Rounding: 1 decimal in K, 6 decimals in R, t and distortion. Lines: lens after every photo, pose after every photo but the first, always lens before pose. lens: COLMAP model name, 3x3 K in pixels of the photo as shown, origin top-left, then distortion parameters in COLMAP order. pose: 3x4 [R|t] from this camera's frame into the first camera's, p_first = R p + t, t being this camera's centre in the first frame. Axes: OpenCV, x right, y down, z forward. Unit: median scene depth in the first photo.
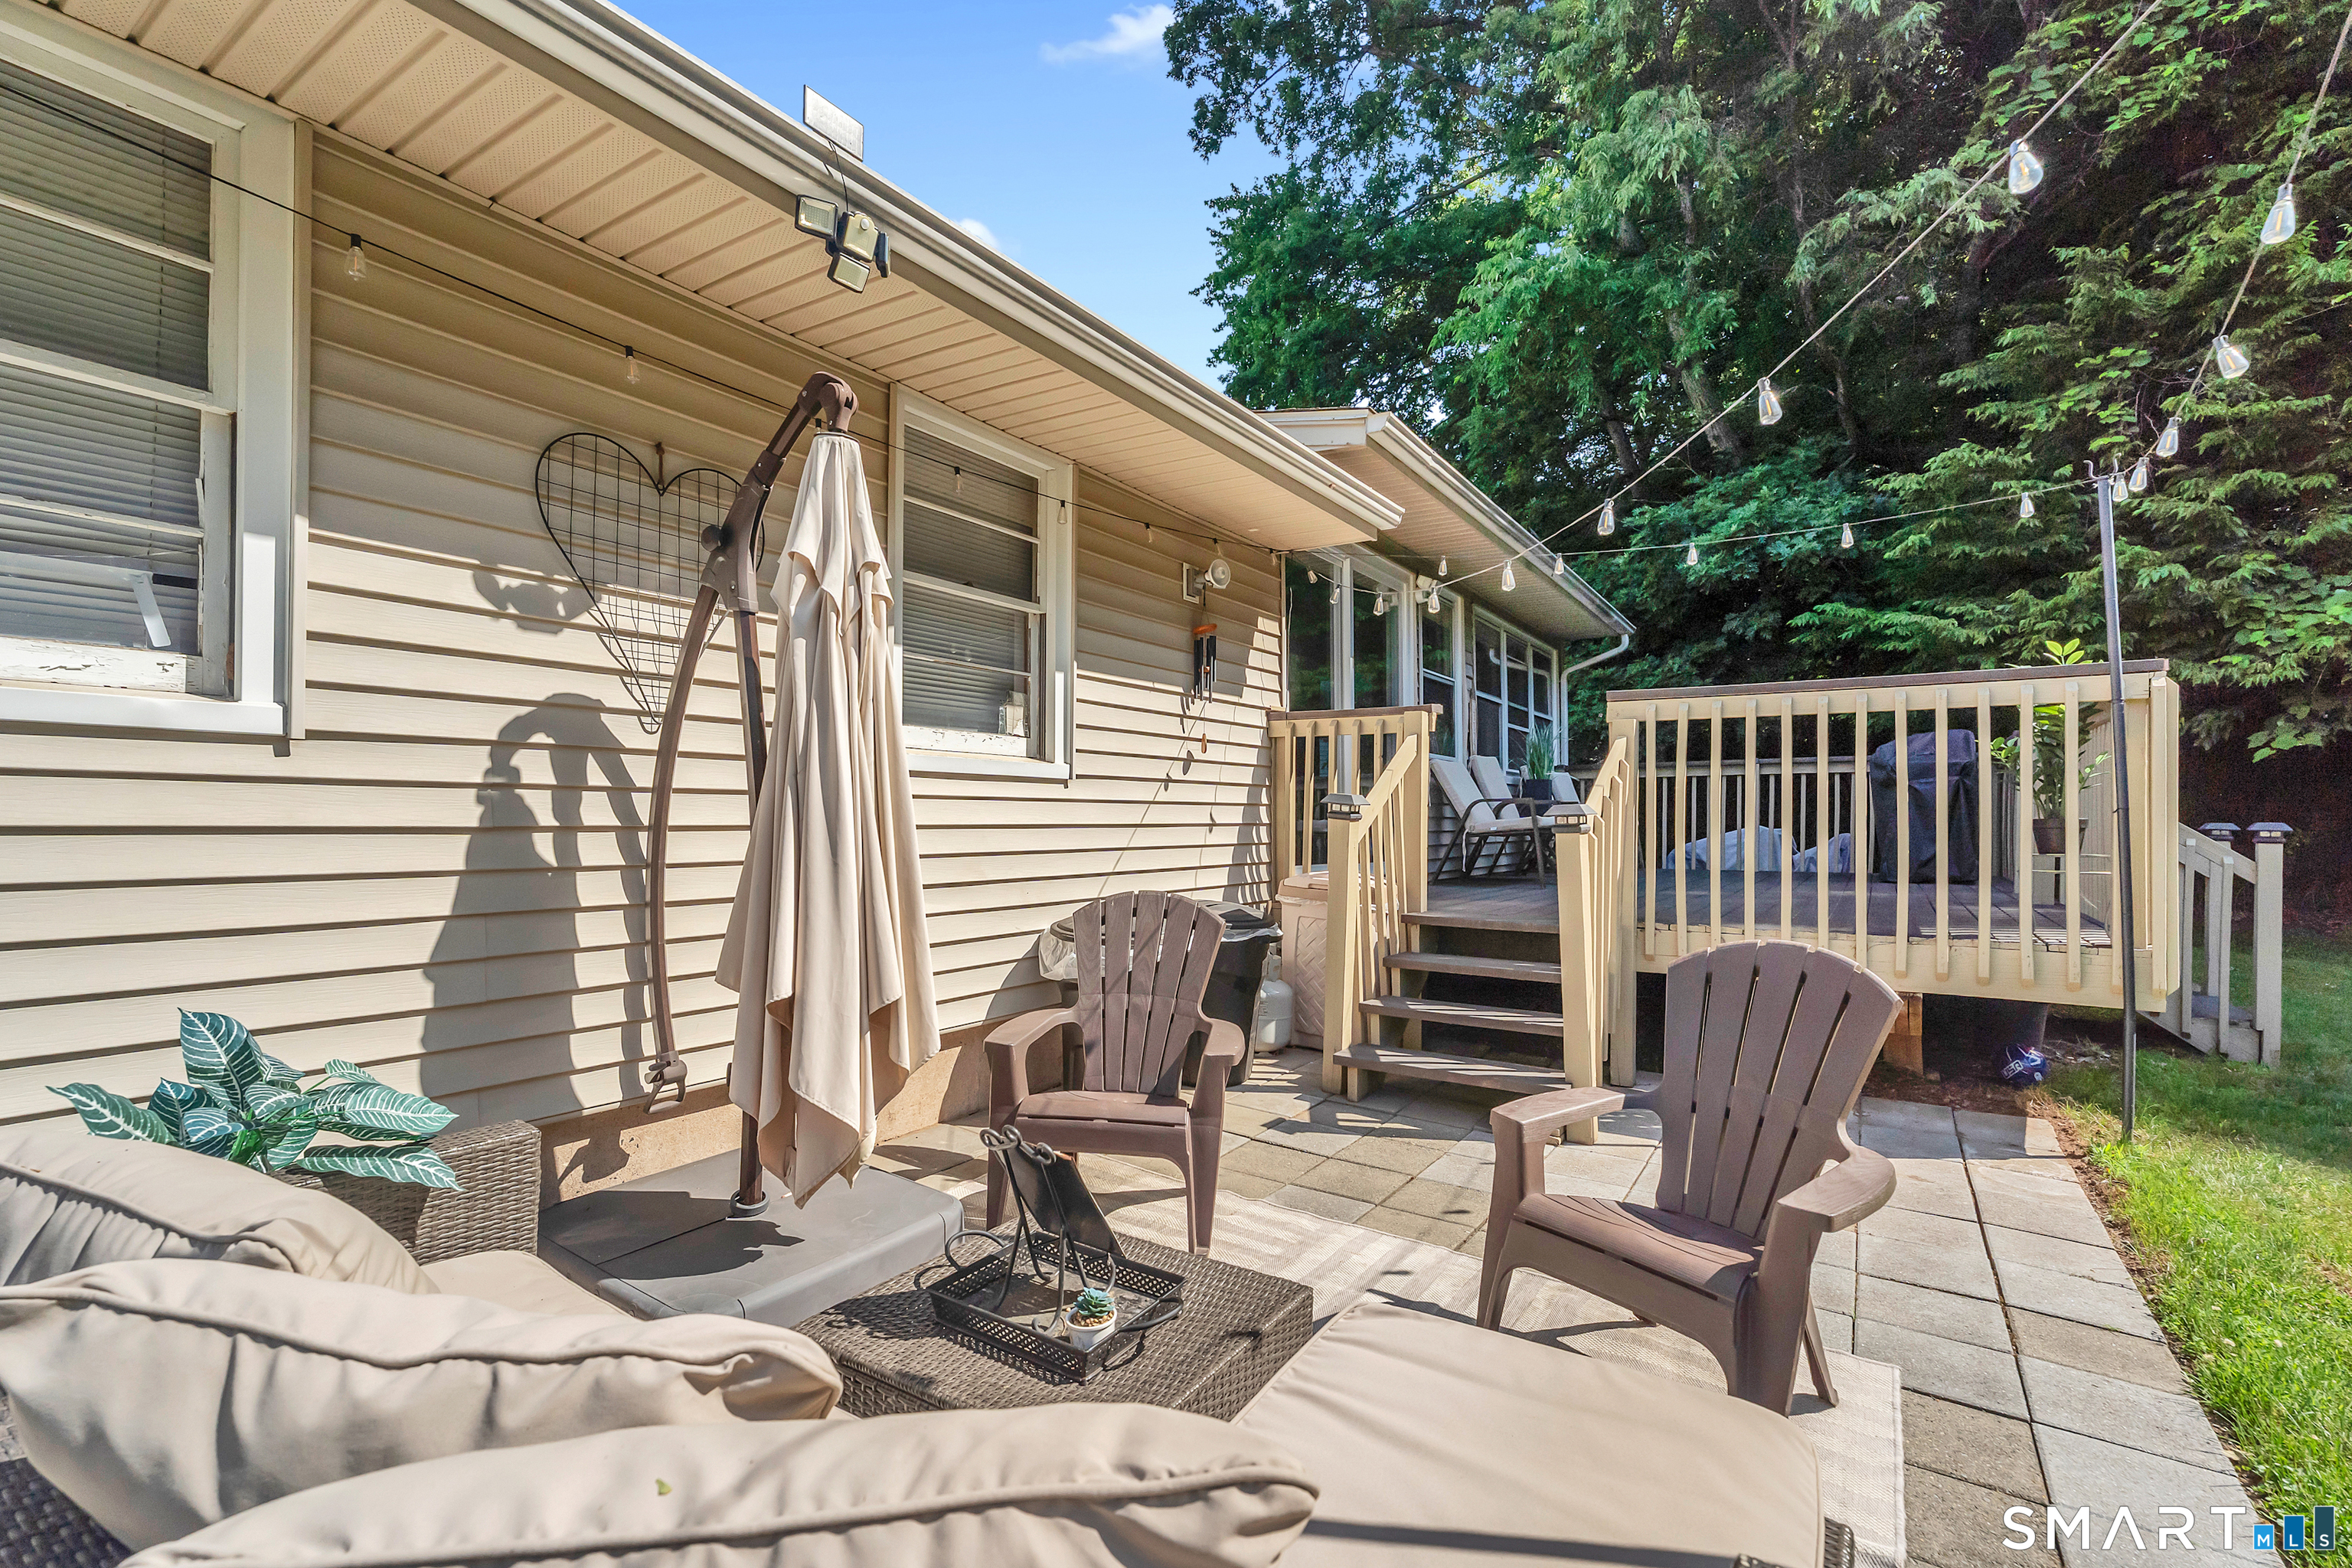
lens RADIAL K [[1047.9, 0, 1185.4], [0, 1047.9, 812.8], [0, 0, 1]] dist [0.004190, 0.000325]
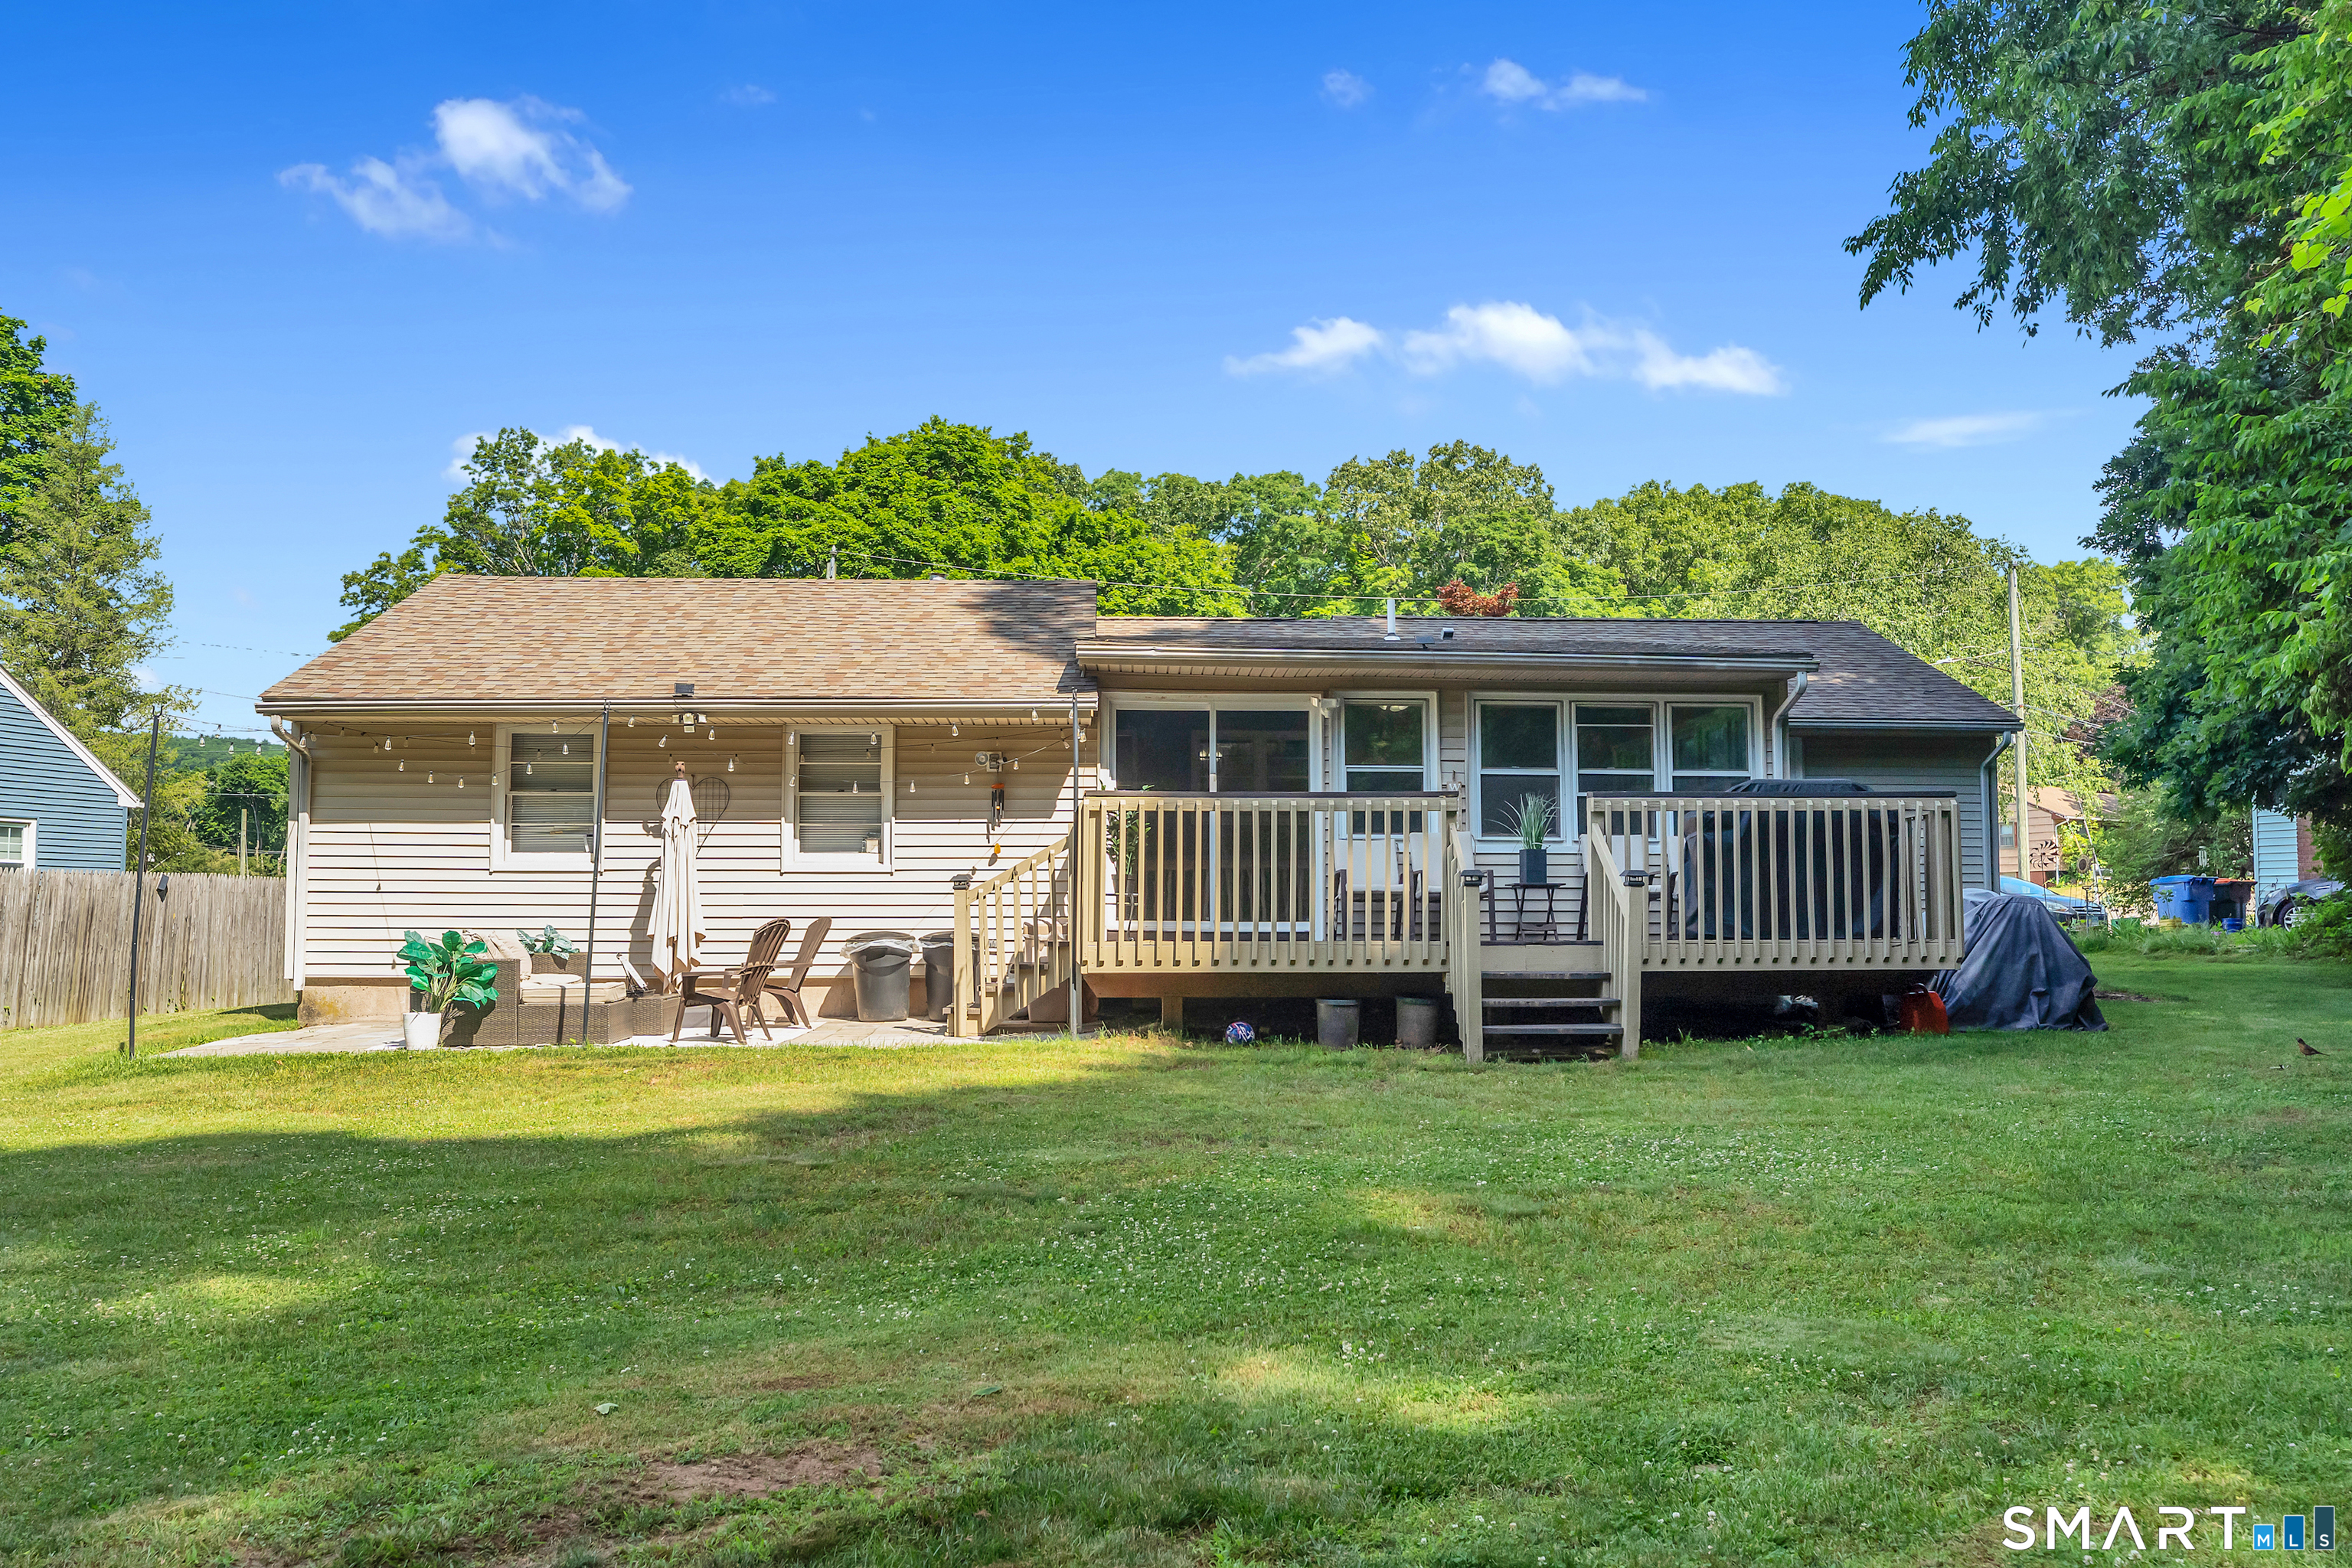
lens RADIAL K [[1911.7, 0, 1176.0], [0, 1911.7, 784.0], [0, 0, 1]] dist [0.002519, 0.001553]
pose [[0.568818, -0.067481, -0.819691, 5.078202], [0.006569, 0.996969, -0.077517, 0.141703], [0.822437, 0.038709, 0.567537, -1.103358]]
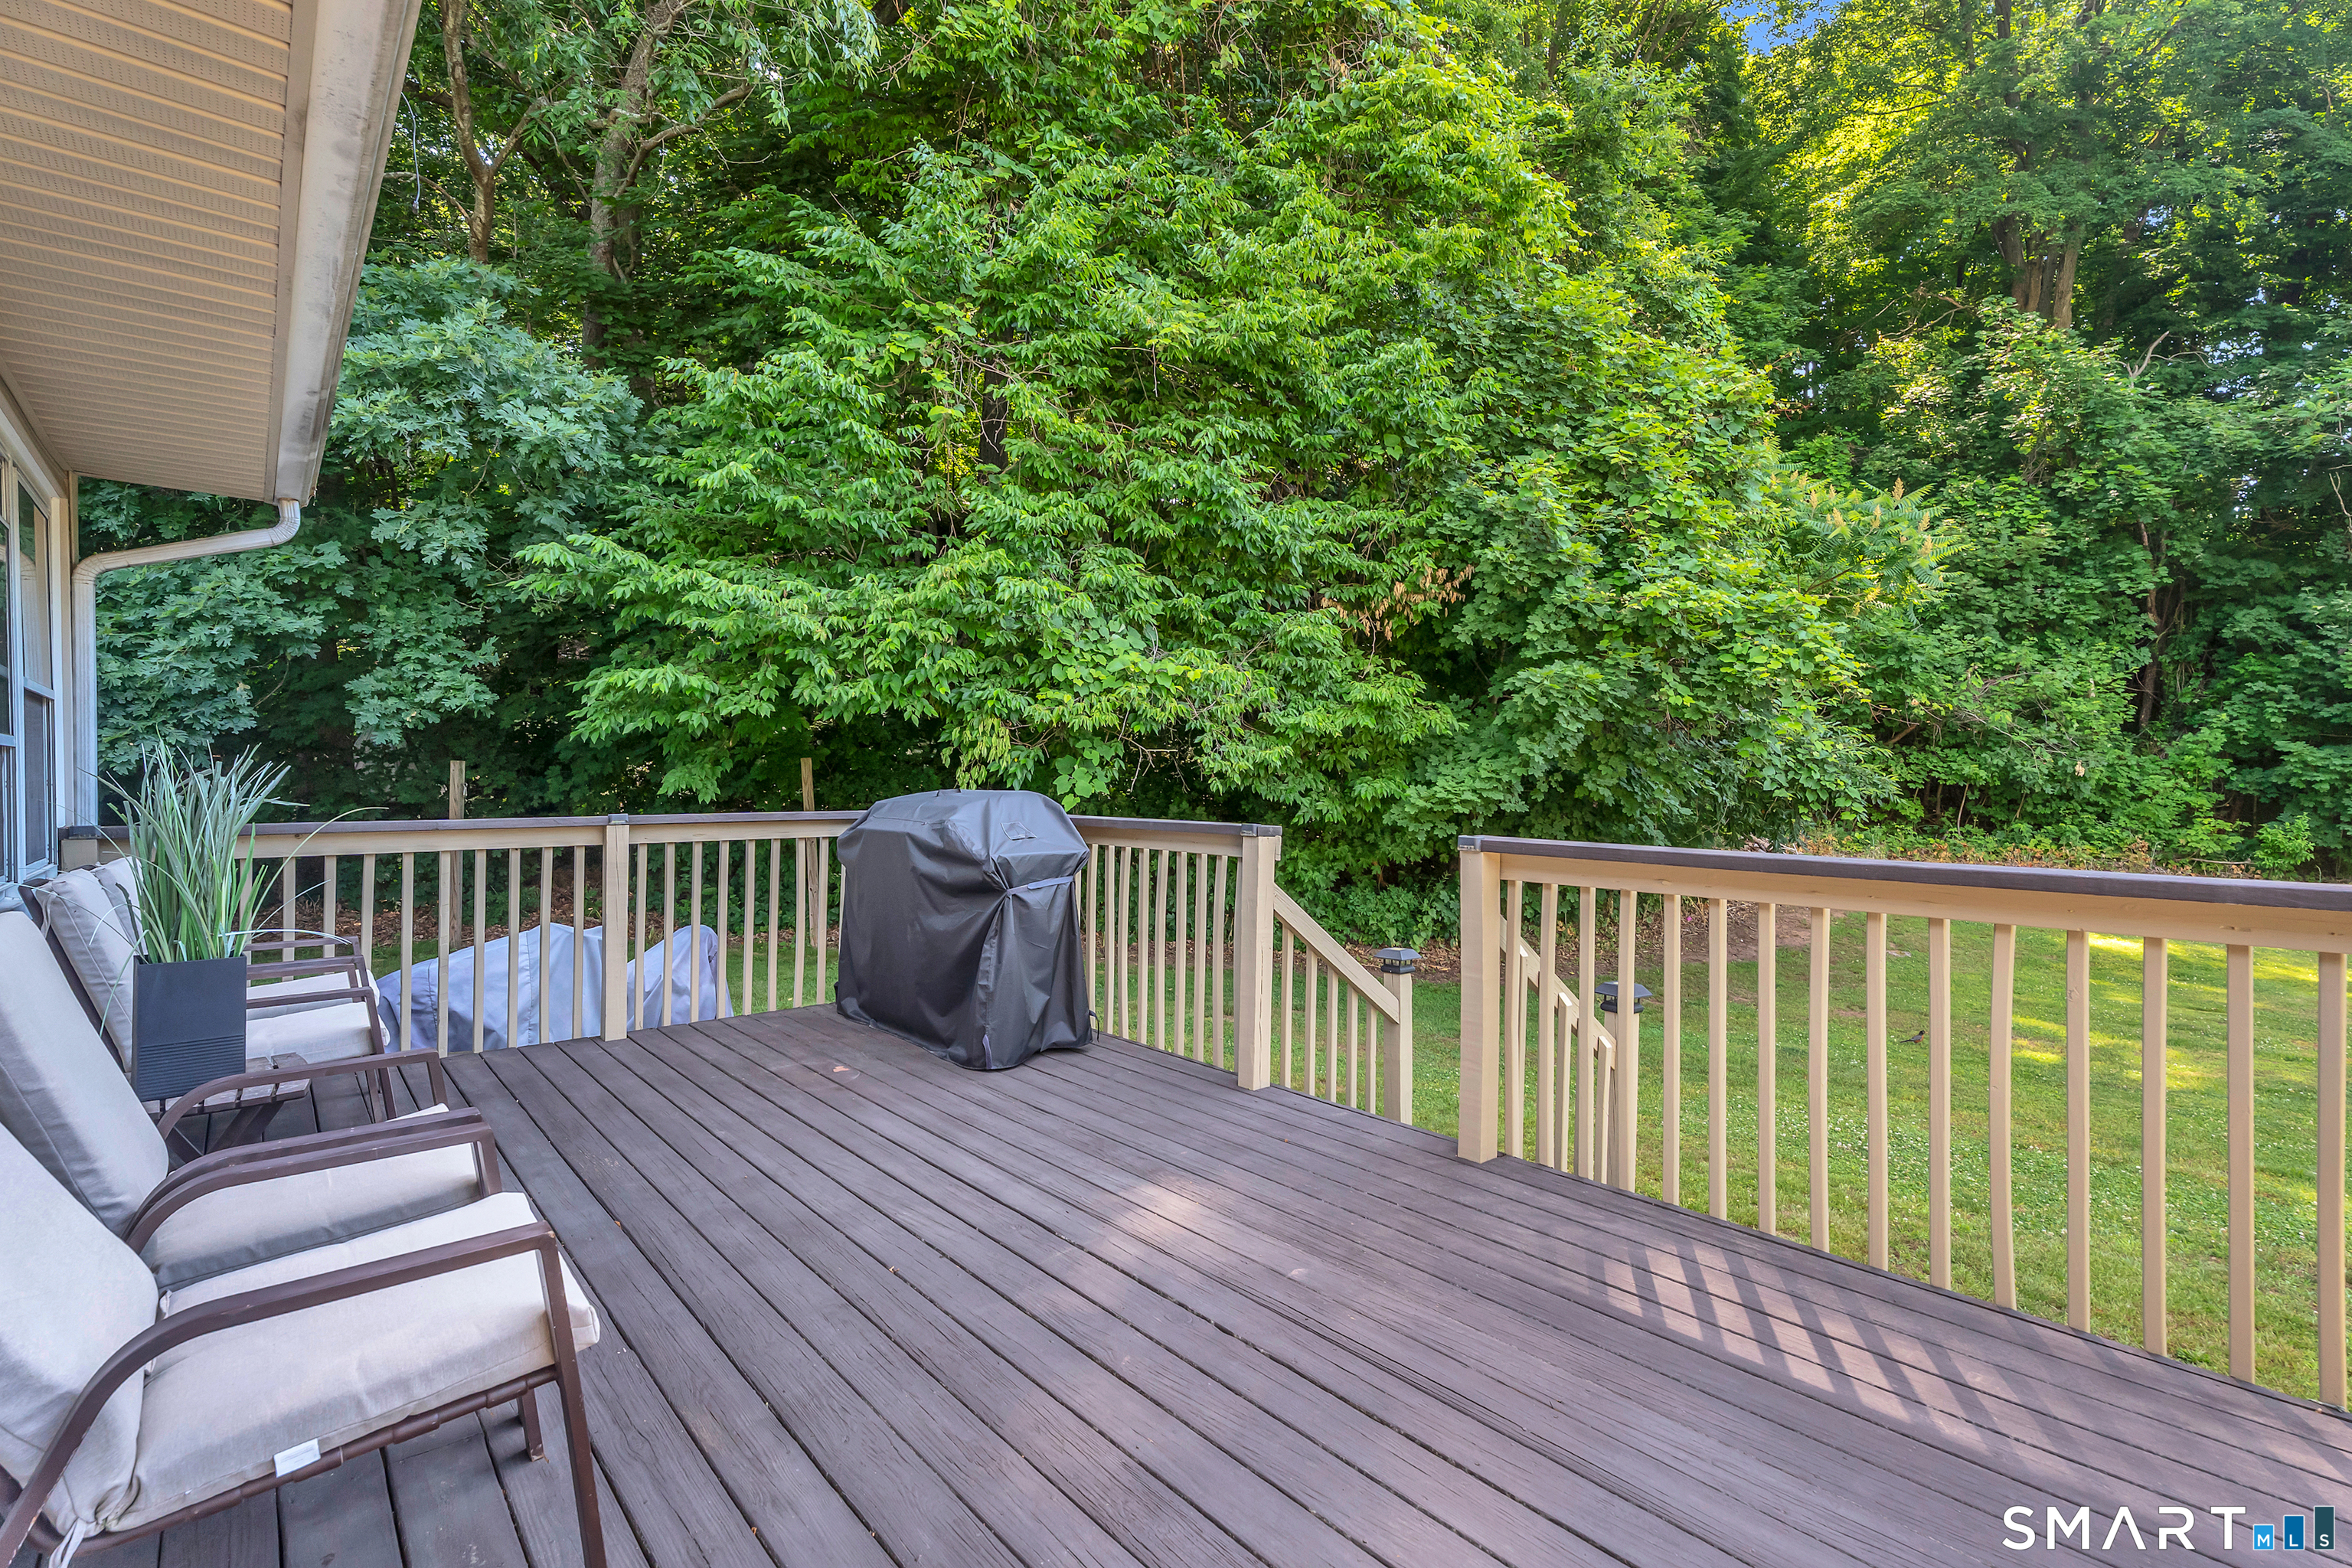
lens RADIAL K [[1076.0, 0, 1176.0], [0, 1076.0, 784.0], [0, 0, 1]] dist [0.001060, 0.000165]
pose [[0.276724, -0.001229, 0.960949, 0.388678], [-0.011008, 0.999930, 0.004448, -0.231408], [-0.960886, -0.011809, 0.276691, 1.982818]]
